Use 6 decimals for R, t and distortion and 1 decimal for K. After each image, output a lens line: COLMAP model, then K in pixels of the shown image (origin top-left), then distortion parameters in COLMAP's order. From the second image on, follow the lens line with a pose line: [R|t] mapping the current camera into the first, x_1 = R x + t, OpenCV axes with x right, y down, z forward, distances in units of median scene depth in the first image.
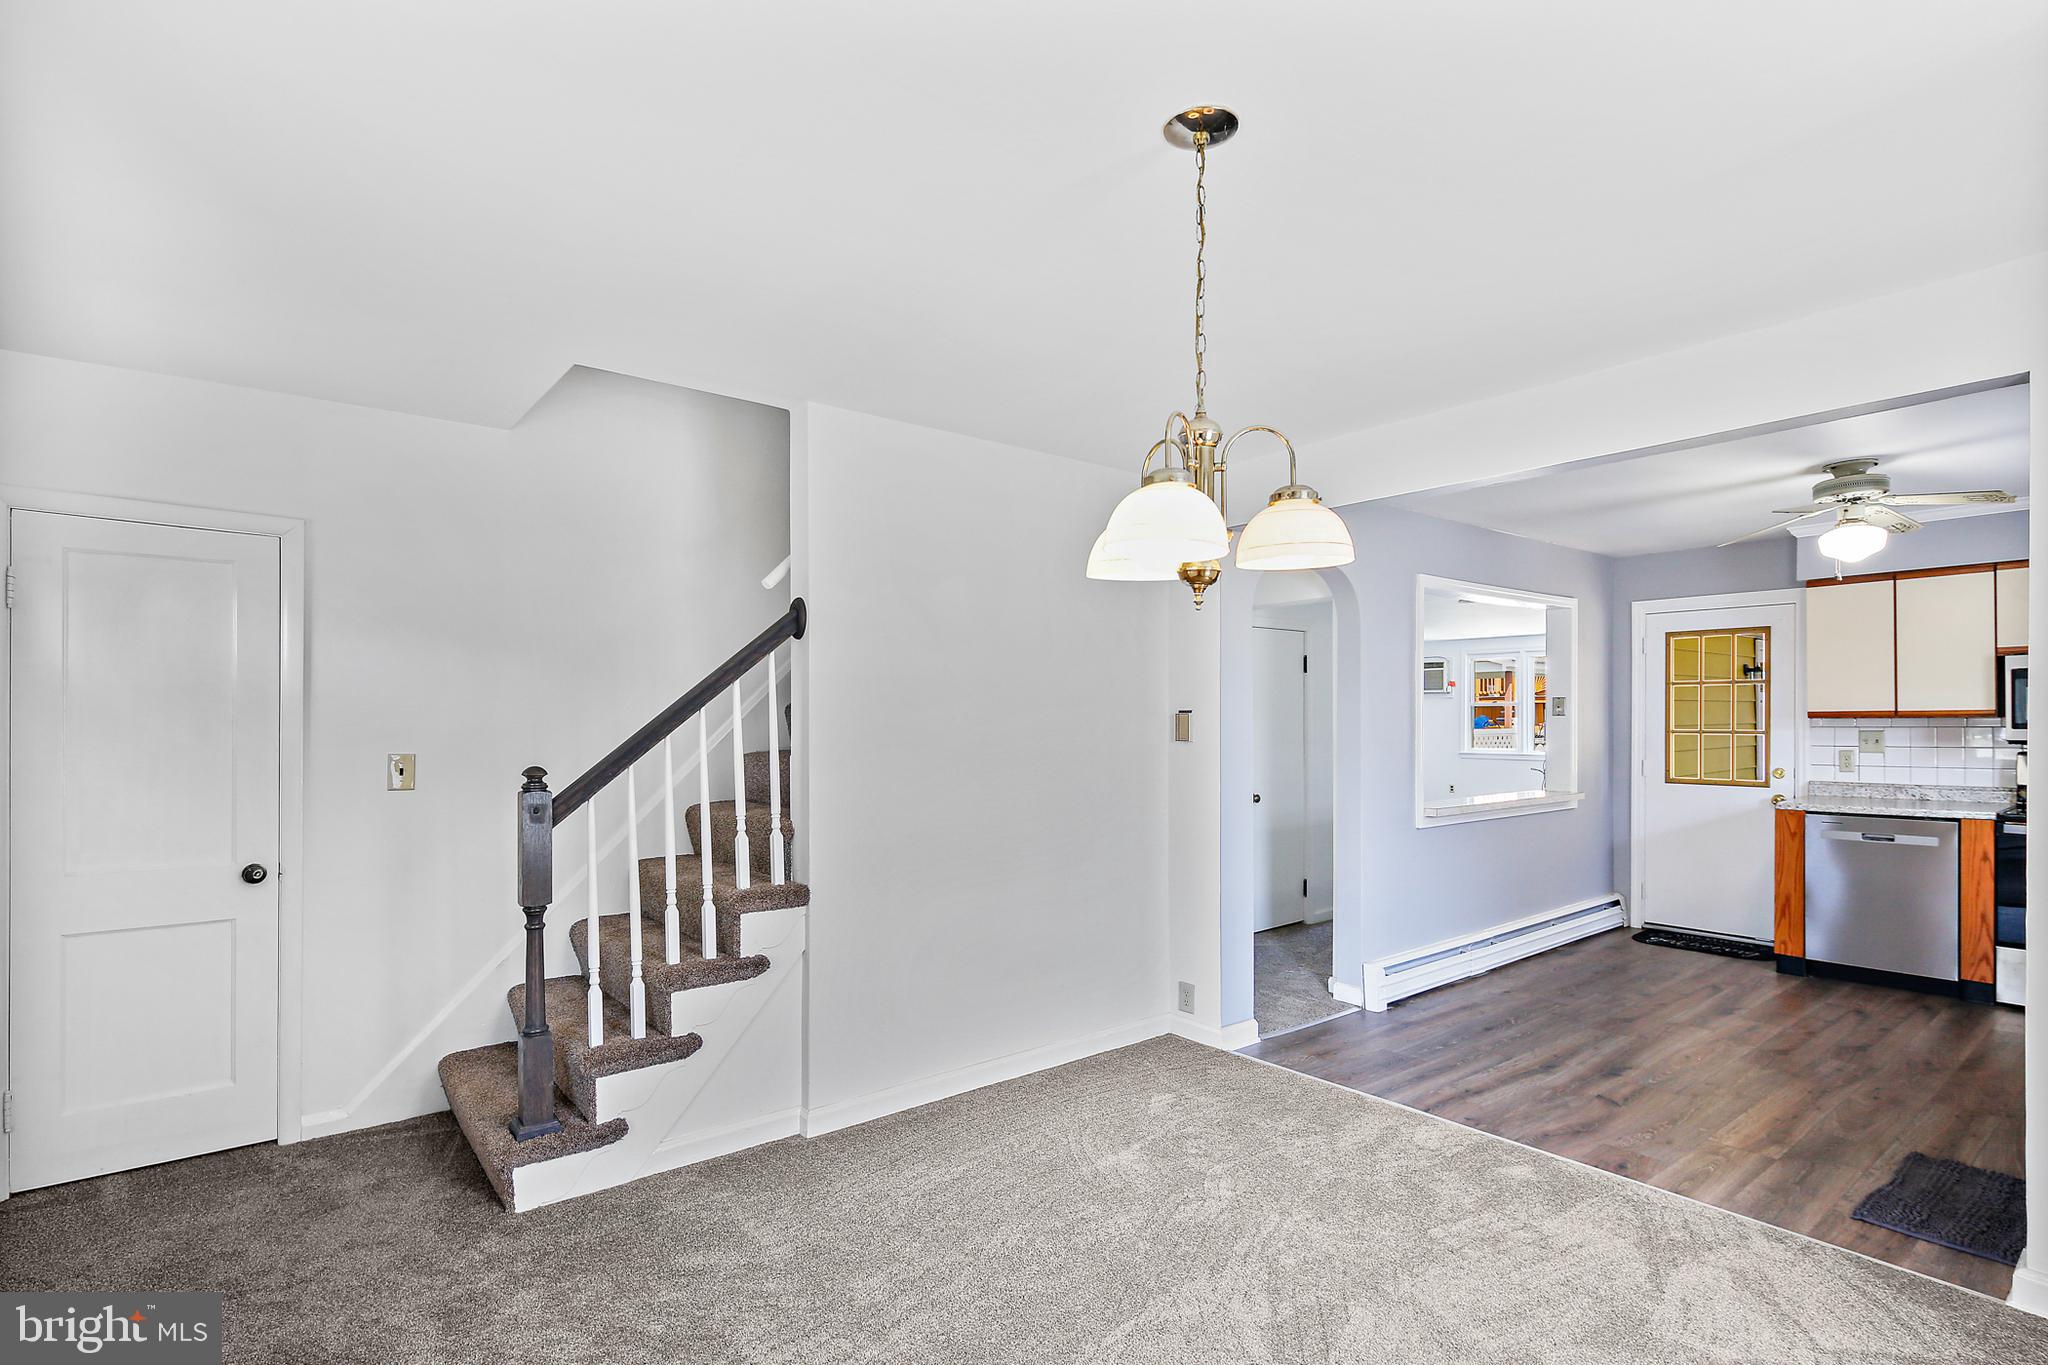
lens RADIAL K [[994.6, 0, 1021.2], [0, 994.6, 714.5], [0, 0, 1]] dist [0.000287, -0.000767]
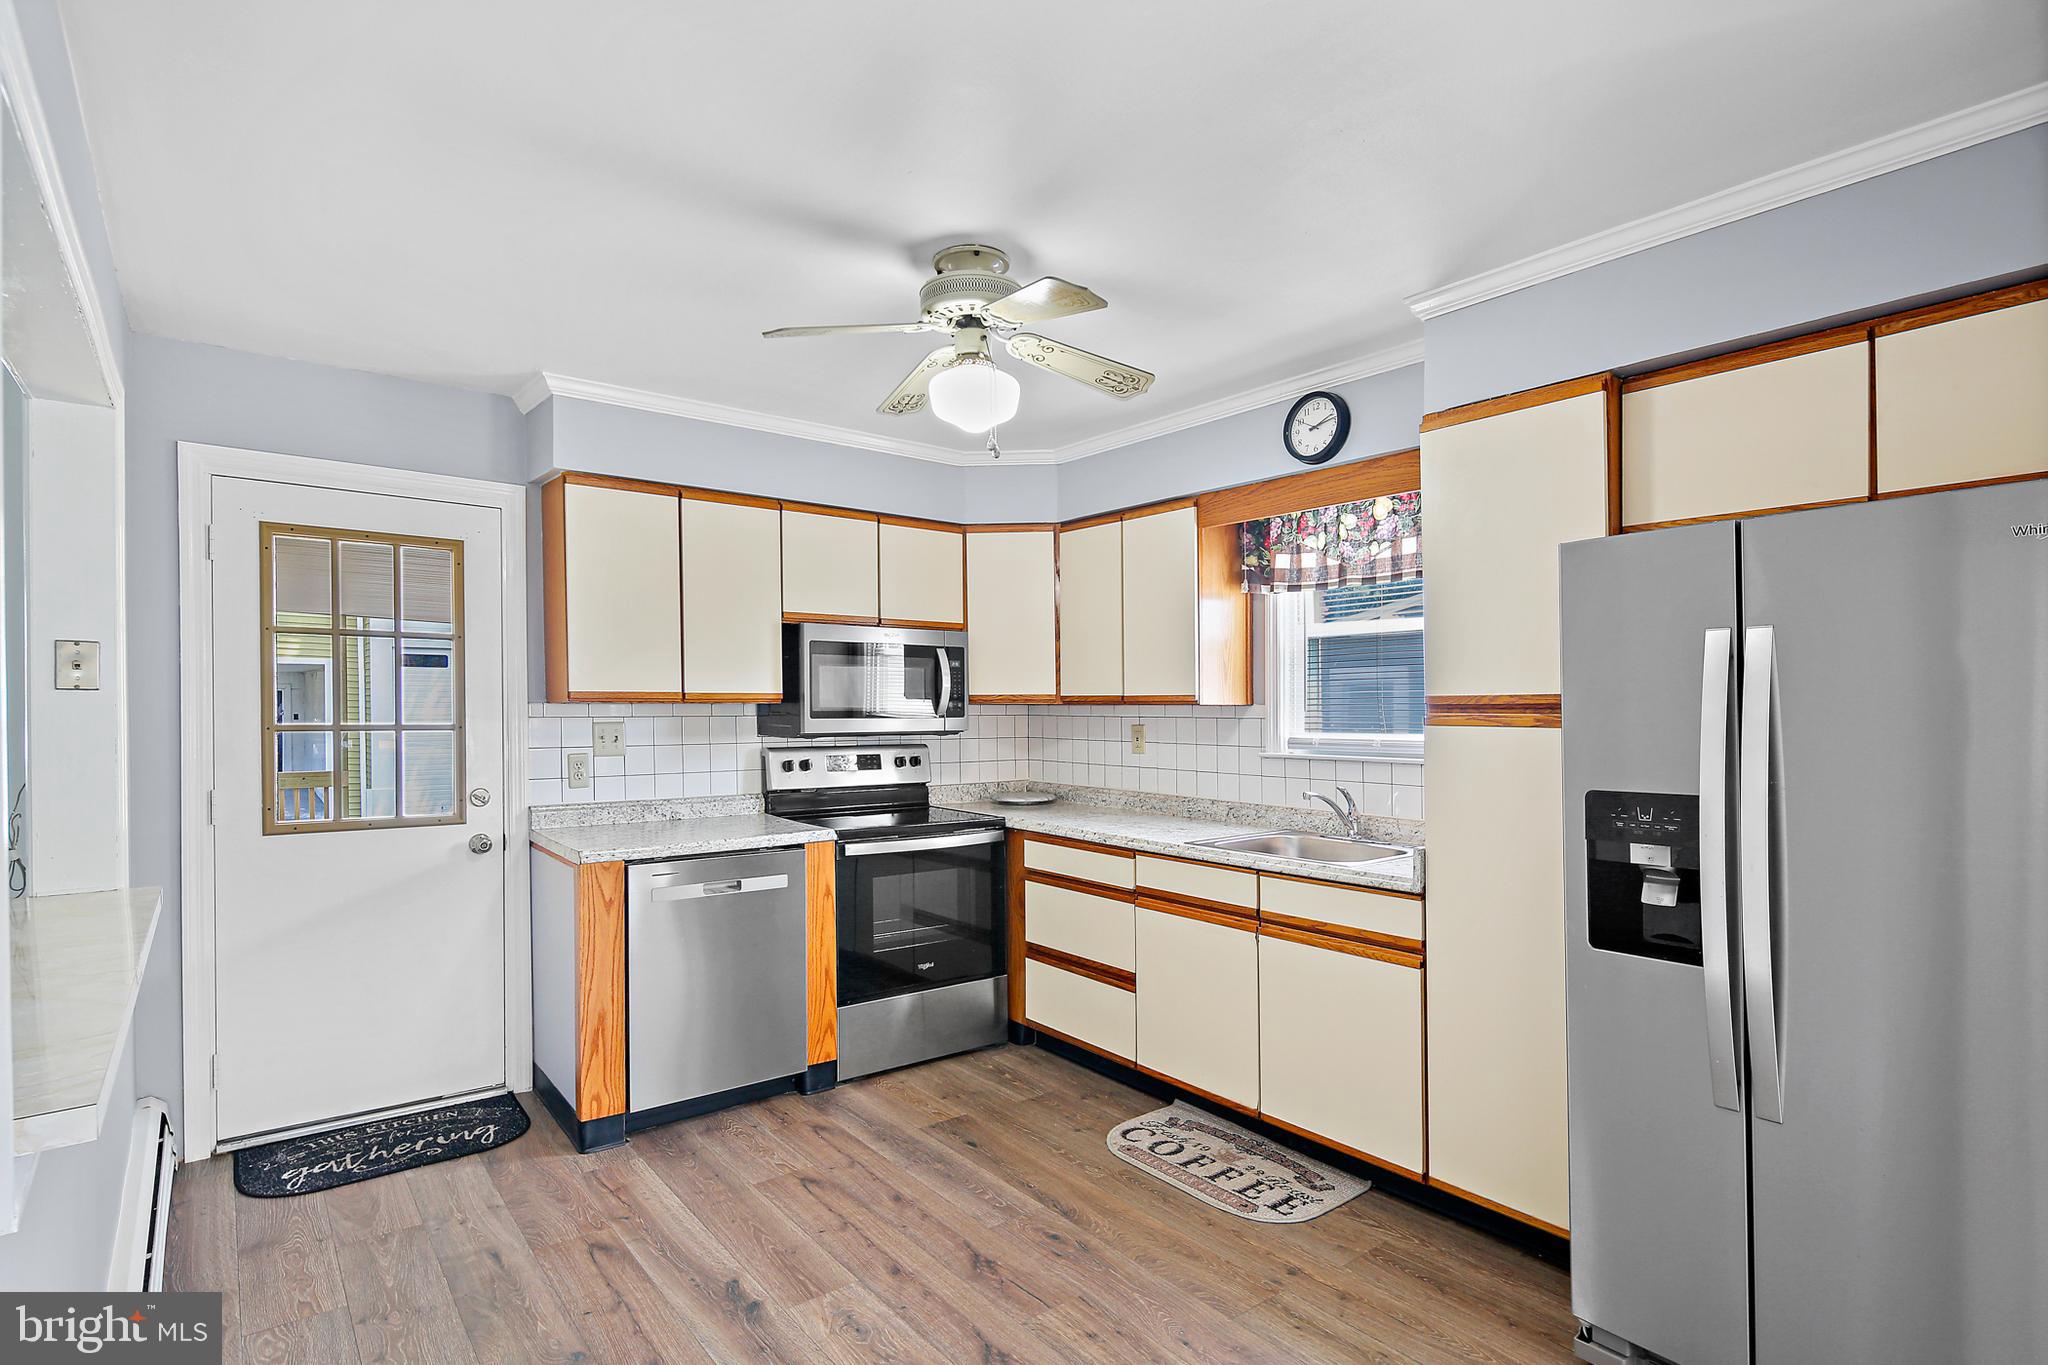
lens RADIAL K [[1013.8, 0, 1014.4], [0, 1013.8, 721.7], [0, 0, 1]] dist [0.001663, -0.000488]
pose [[0.001443, -0.008370, 0.999964, 0.193065], [-0.008599, 0.999928, 0.008382, 0.008164], [-0.999962, -0.008611, 0.001371, 0.774282]]
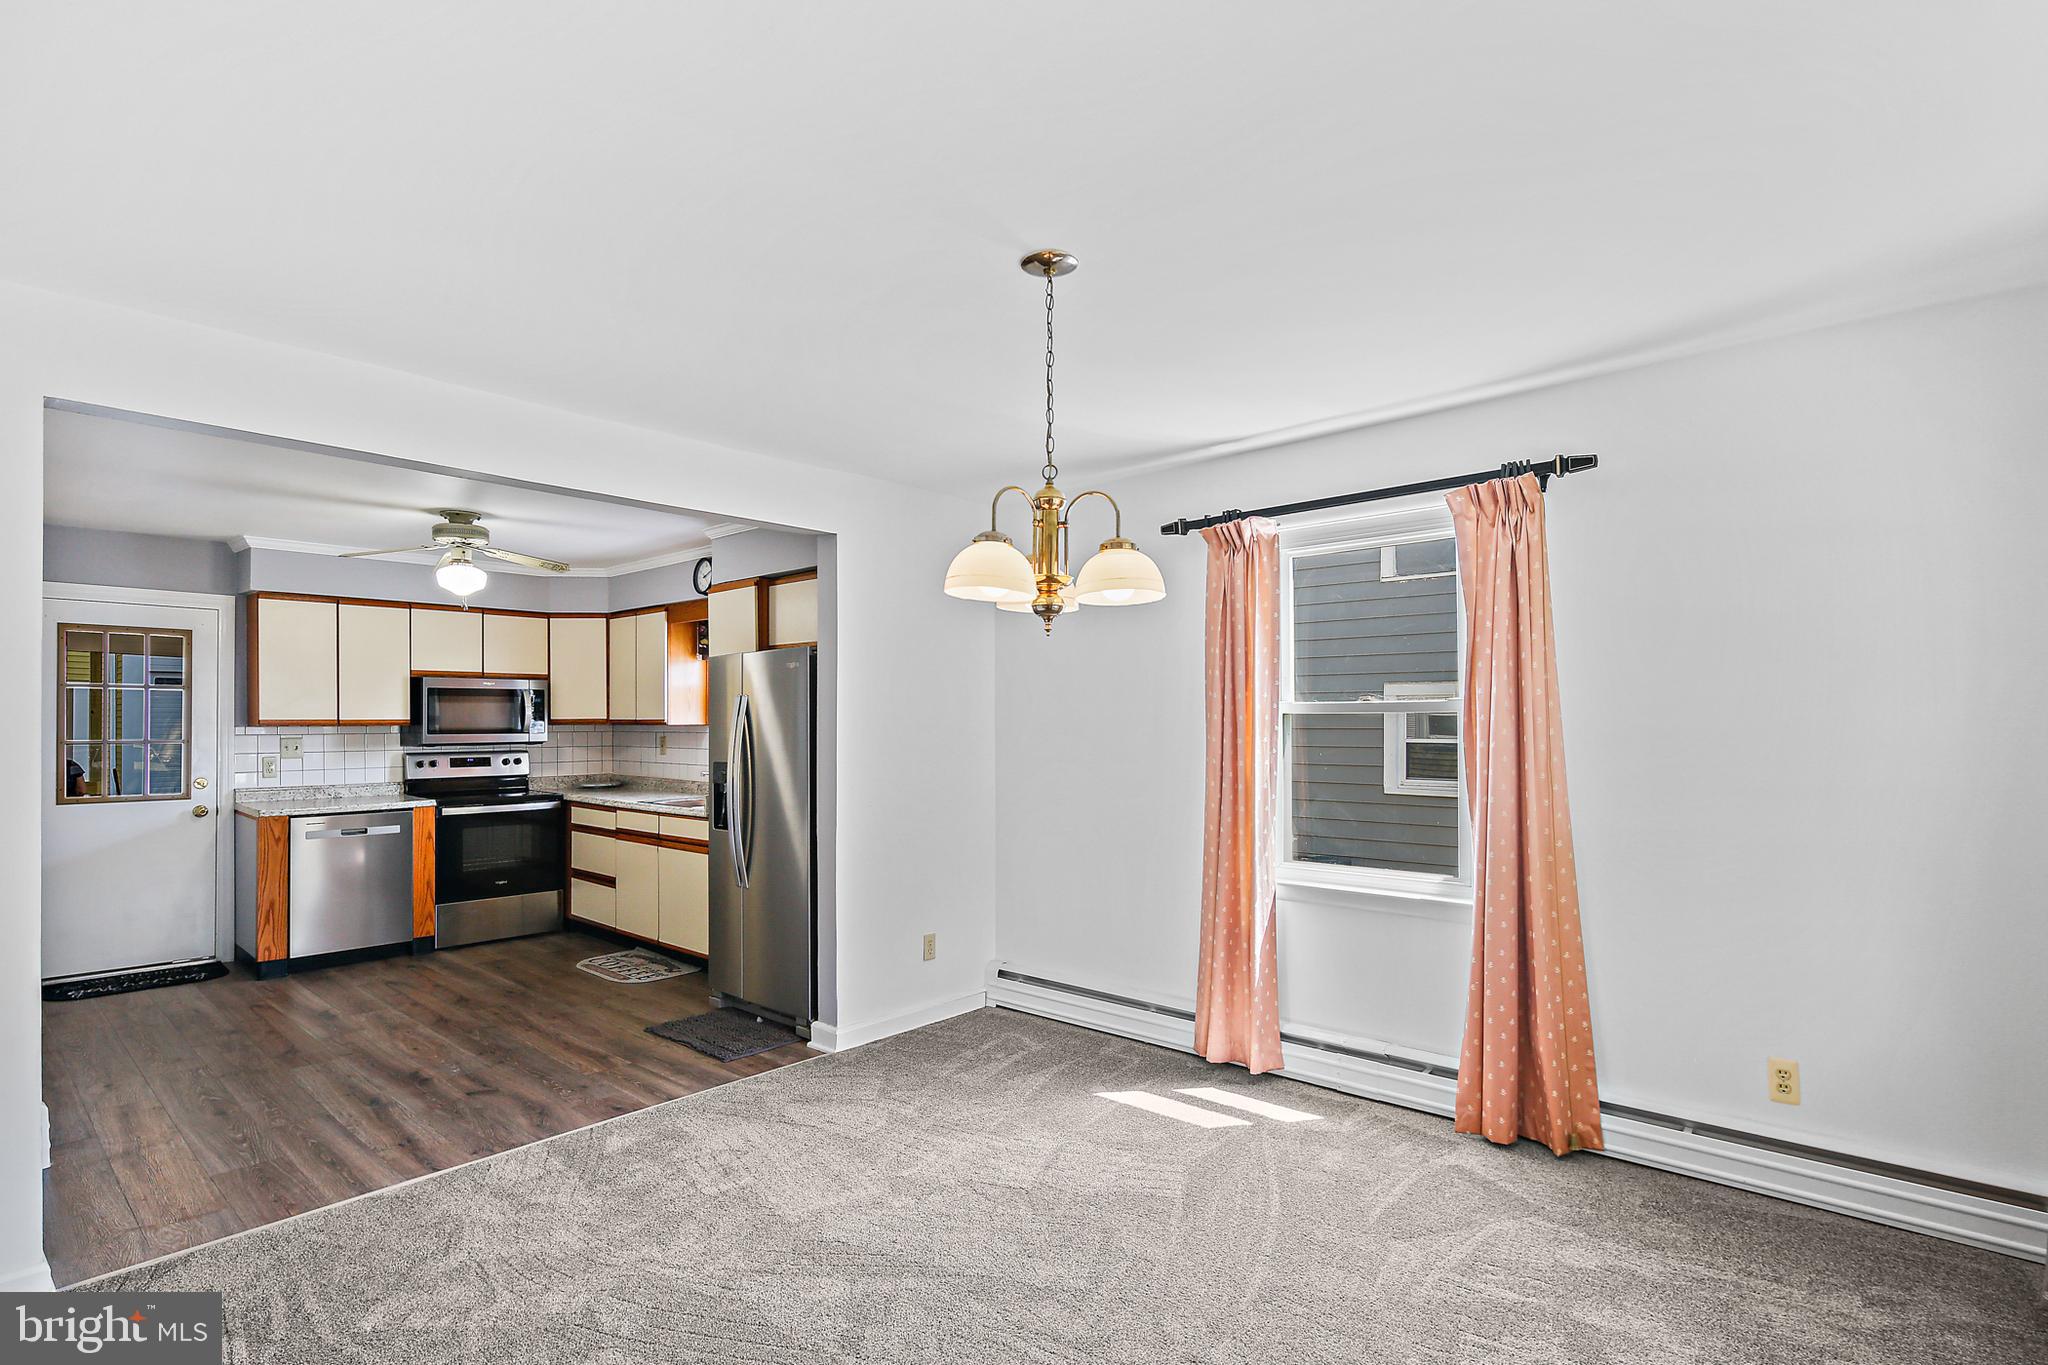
lens RADIAL K [[996.8, 0, 1023.3], [0, 996.8, 708.4], [0, 0, 1]] dist [-0.000982, -0.000437]
pose [[-0.169028, 0.019658, 0.985415, -0.368818], [-0.002295, 0.999791, -0.020339, 0.004453], [-0.985609, -0.005699, -0.168947, 0.423275]]
